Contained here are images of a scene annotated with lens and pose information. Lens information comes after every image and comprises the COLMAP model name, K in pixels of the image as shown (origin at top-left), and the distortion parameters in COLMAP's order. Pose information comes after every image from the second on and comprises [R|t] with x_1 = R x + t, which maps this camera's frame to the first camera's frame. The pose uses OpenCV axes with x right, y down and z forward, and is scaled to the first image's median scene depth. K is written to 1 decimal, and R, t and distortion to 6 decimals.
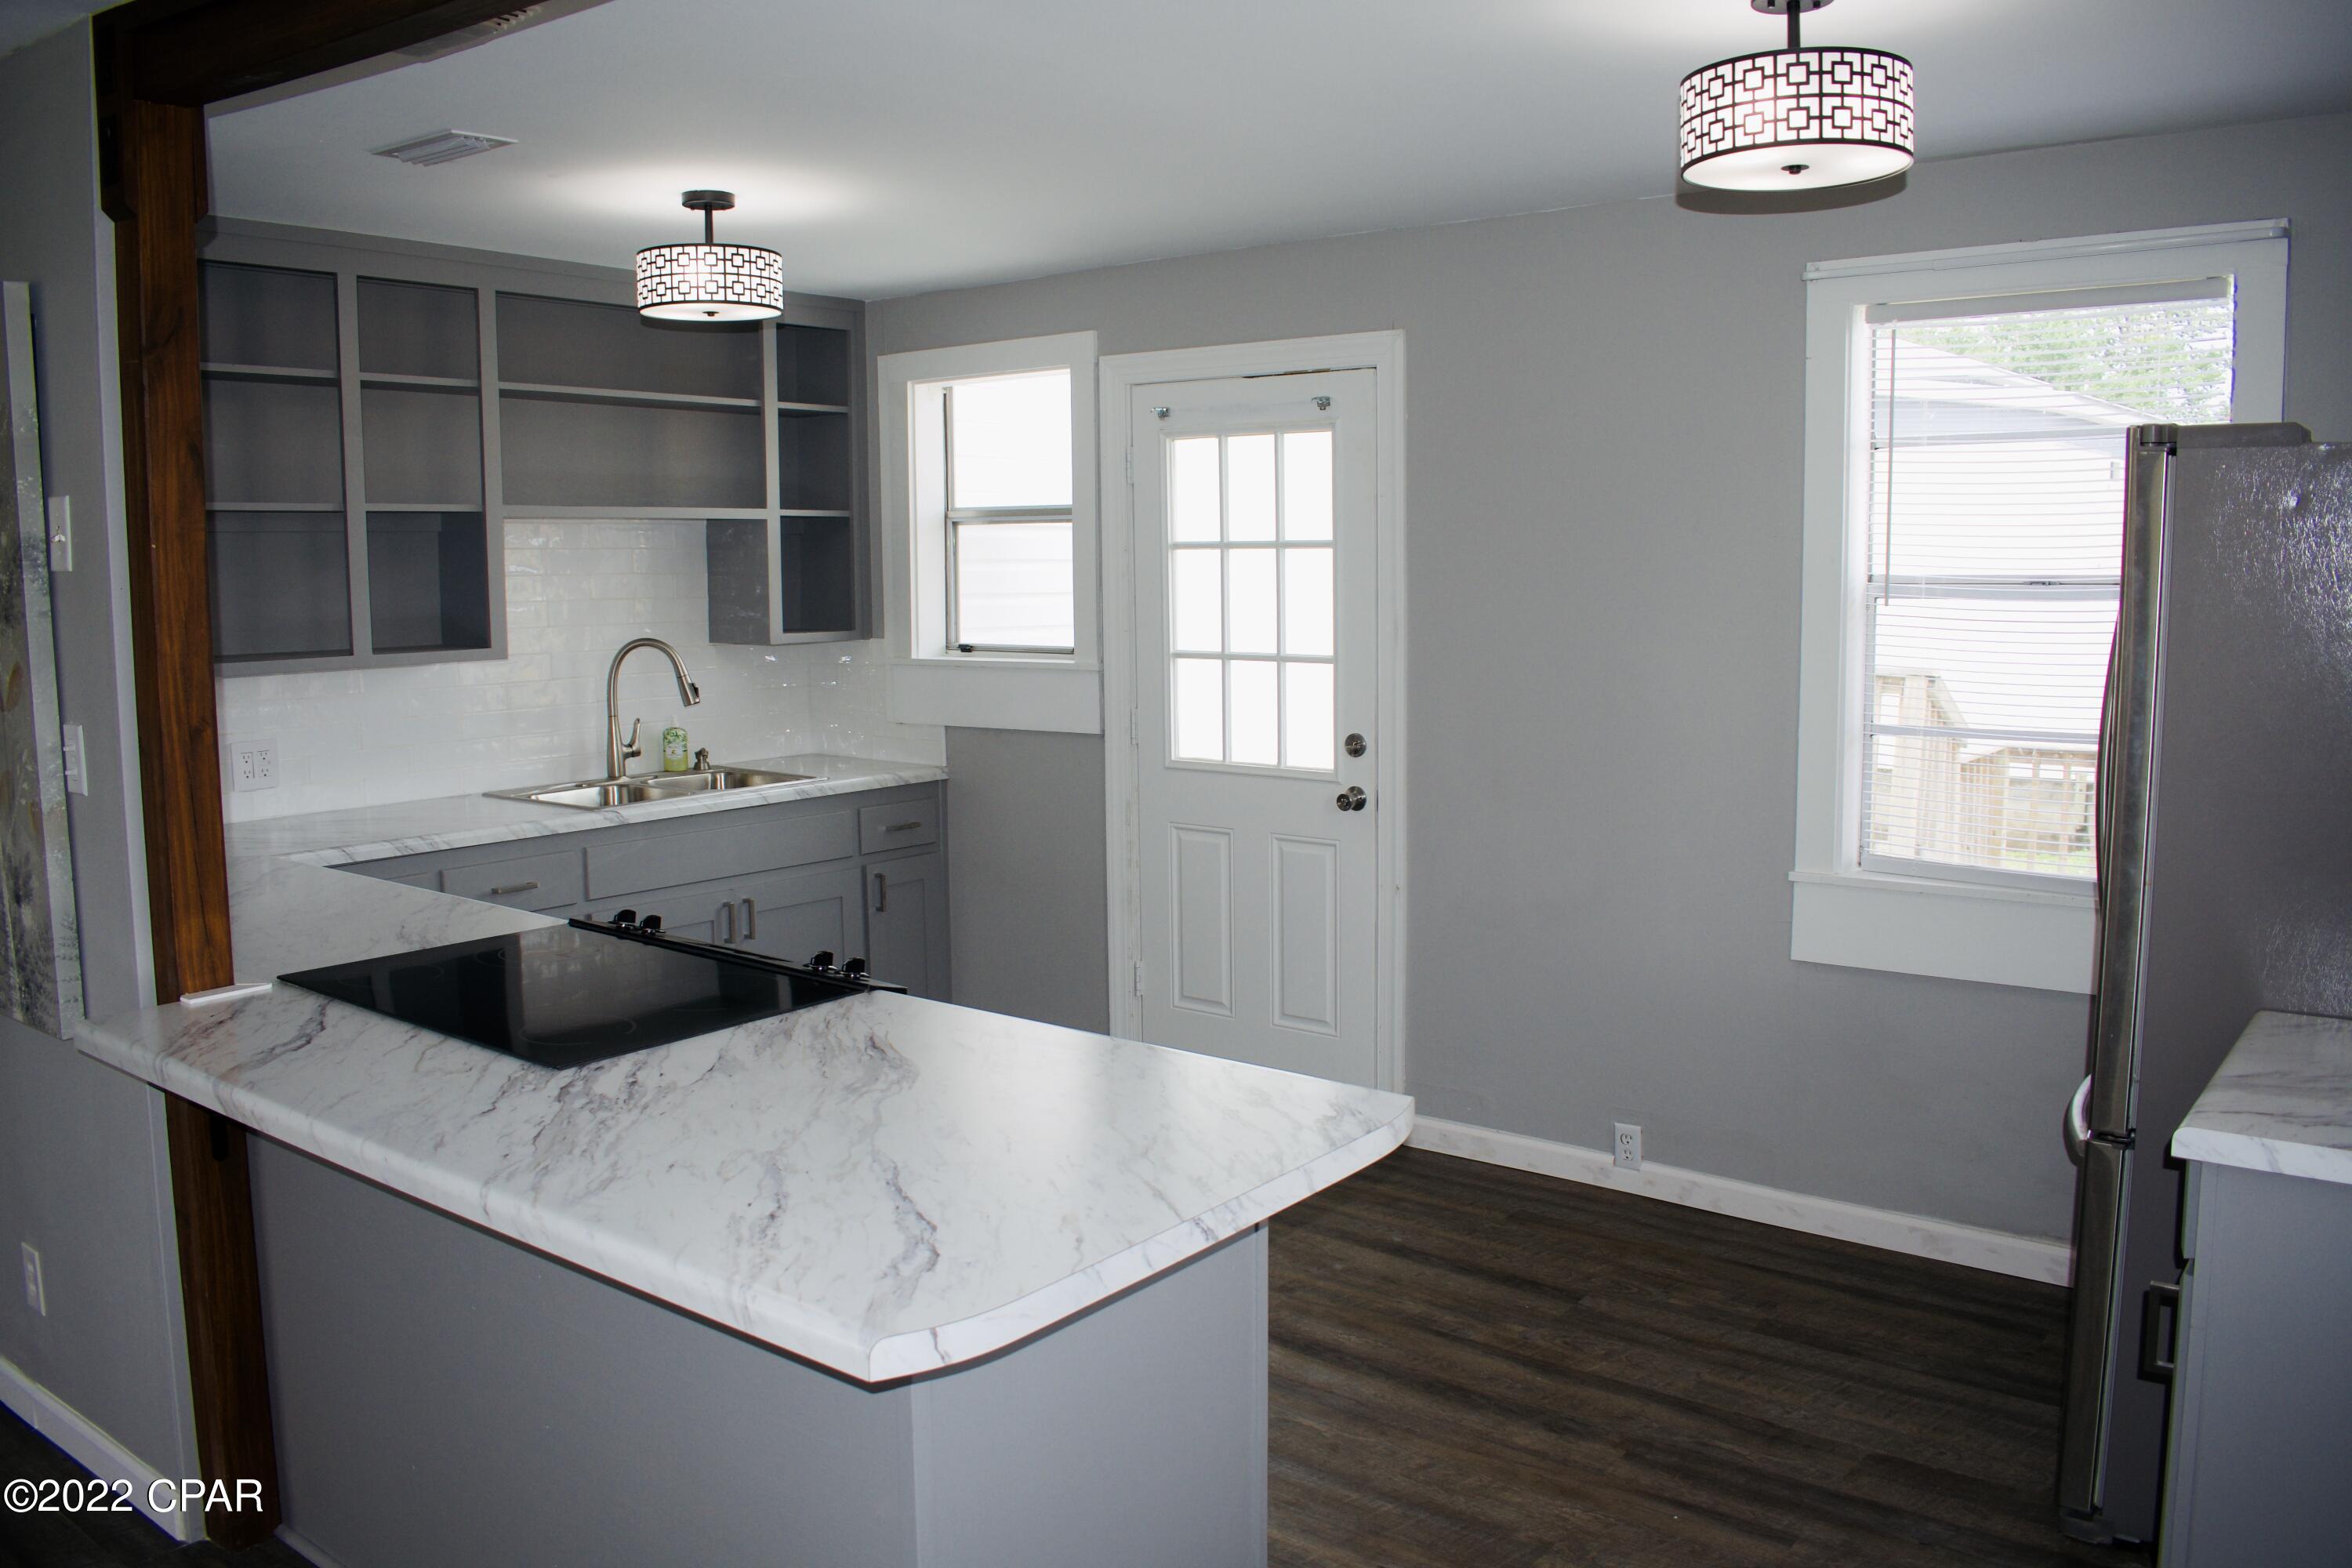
lens RADIAL K [[1852.0, 0, 1176.0], [0, 1852.0, 784.0], [0, 0, 1]] dist [-0.092099, 0.016453]
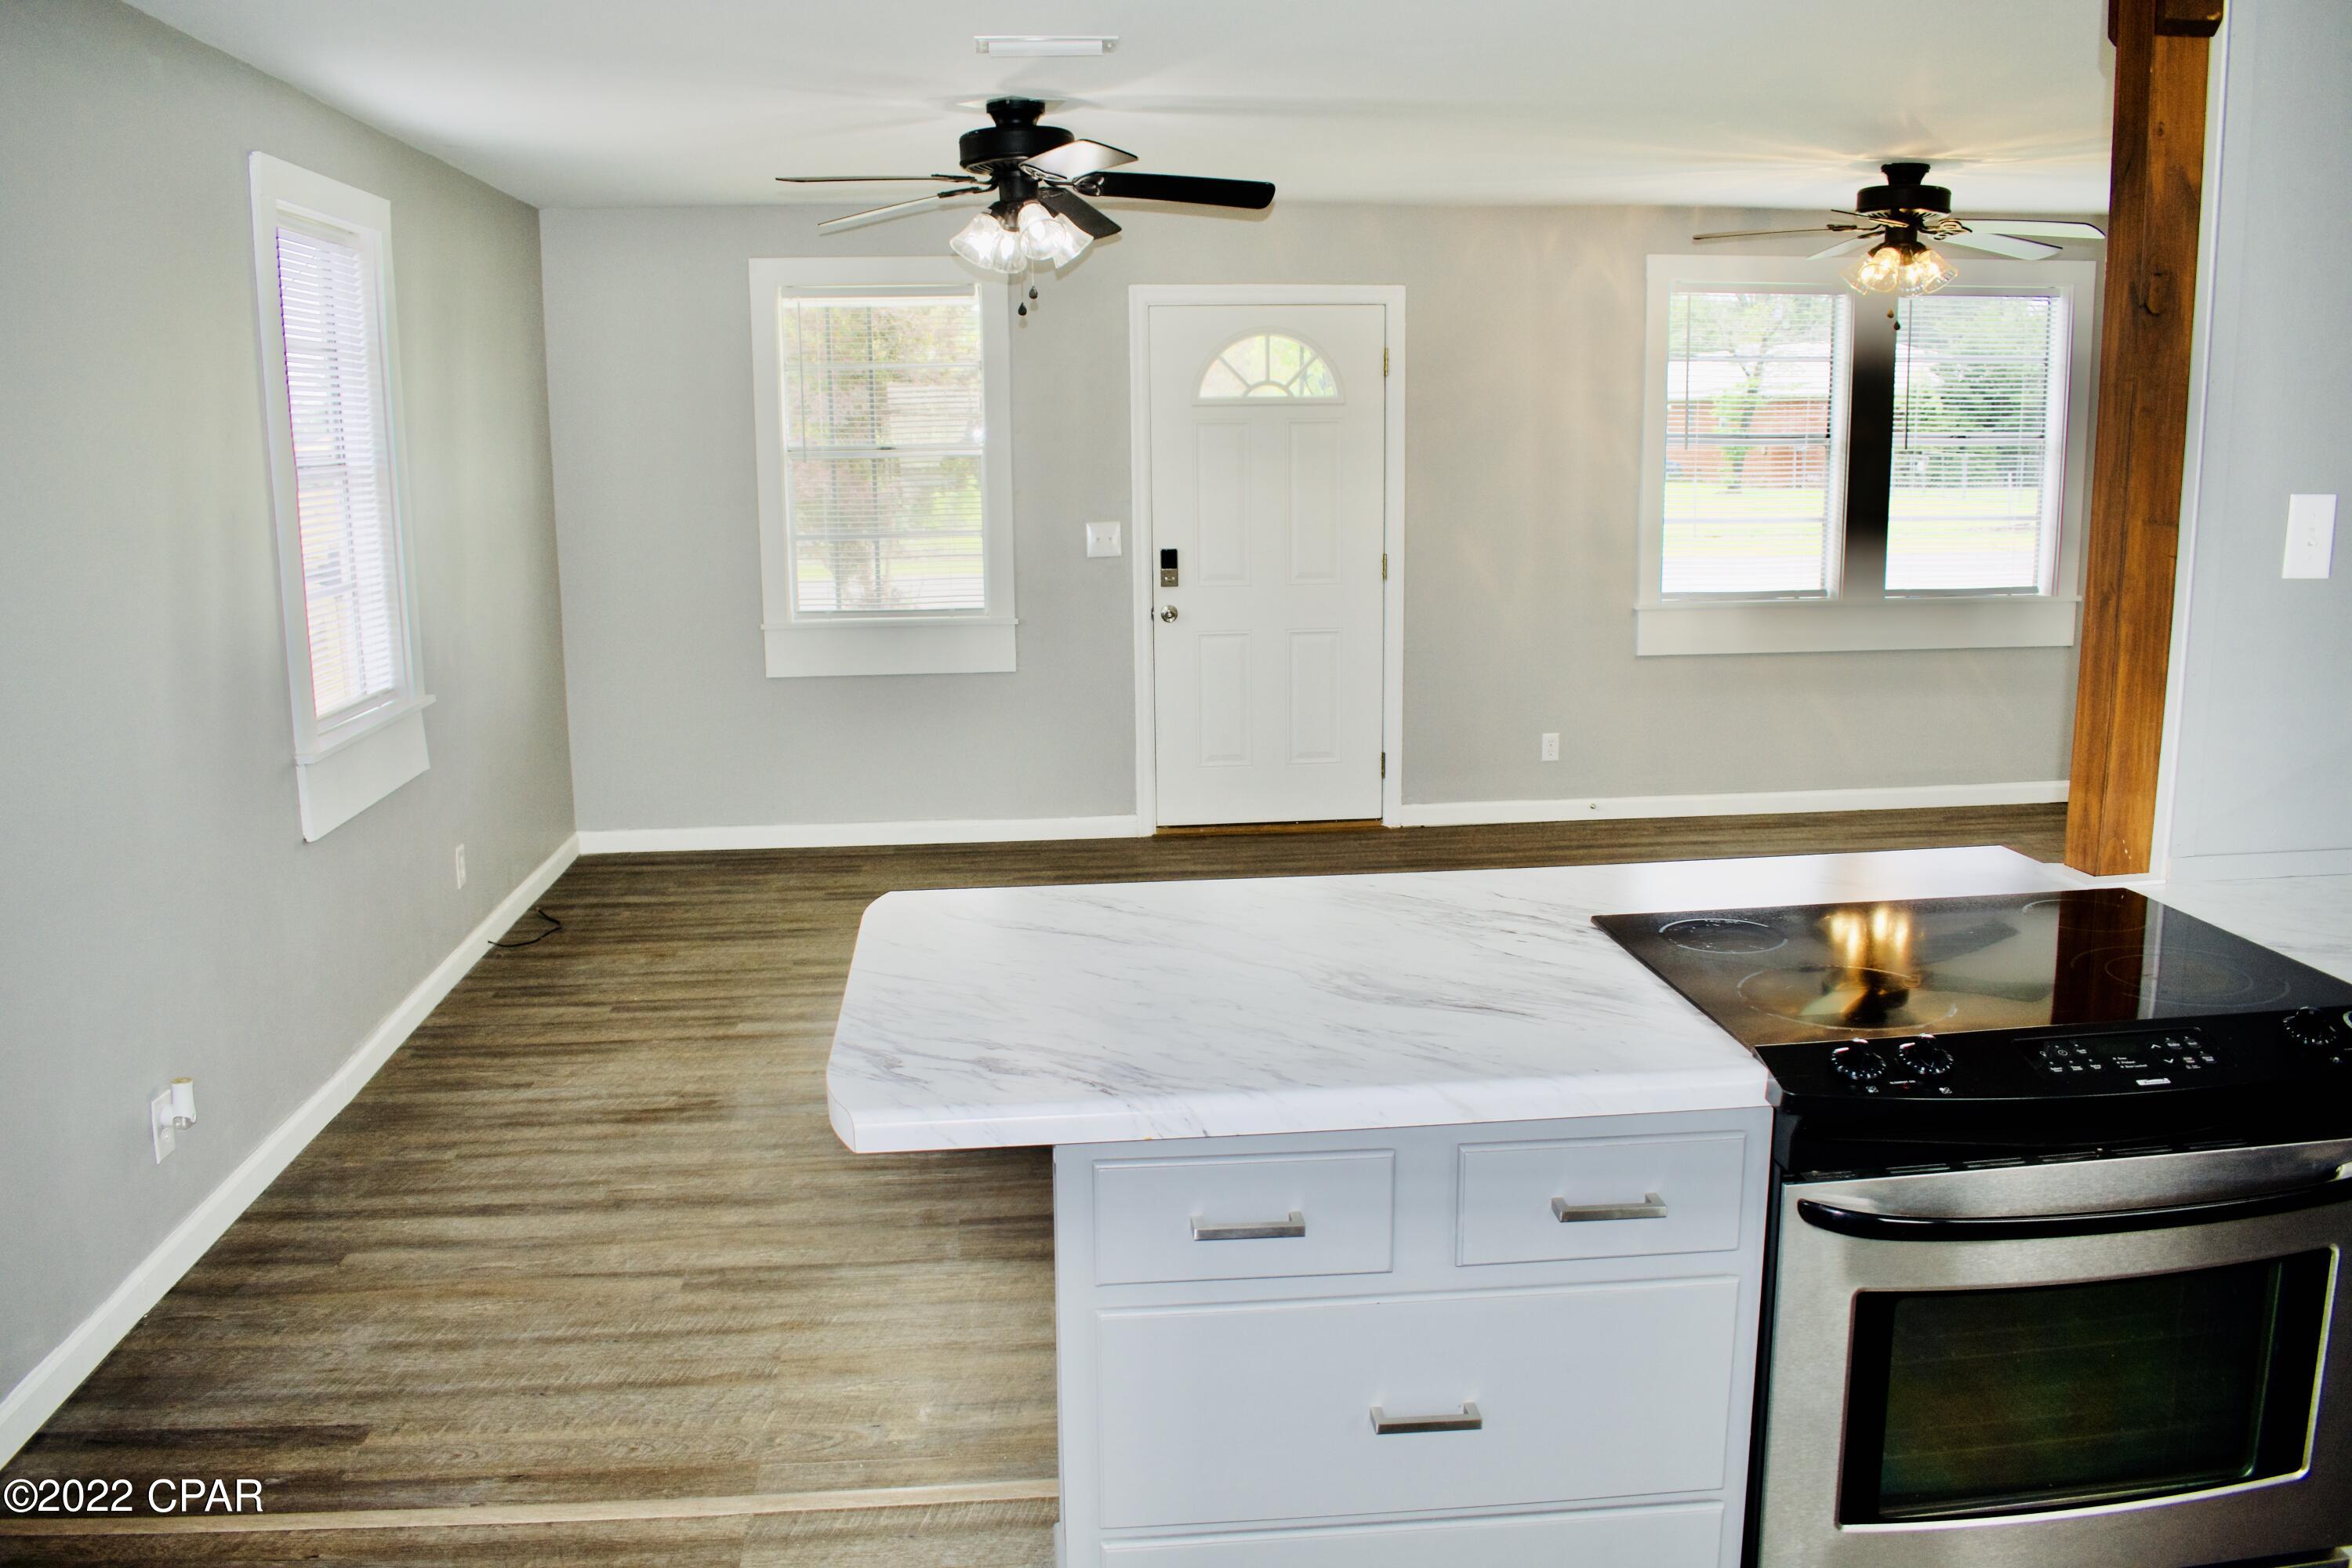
lens RADIAL K [[1852.0, 0, 1176.0], [0, 1852.0, 784.0], [0, 0, 1]] dist [-0.092099, 0.016453]
pose [[-0.726511, 0.143509, -0.672002, 0.529161], [-0.070890, 0.957078, 0.281029, -0.196208], [0.683488, 0.251809, -0.685154, 1.574322]]
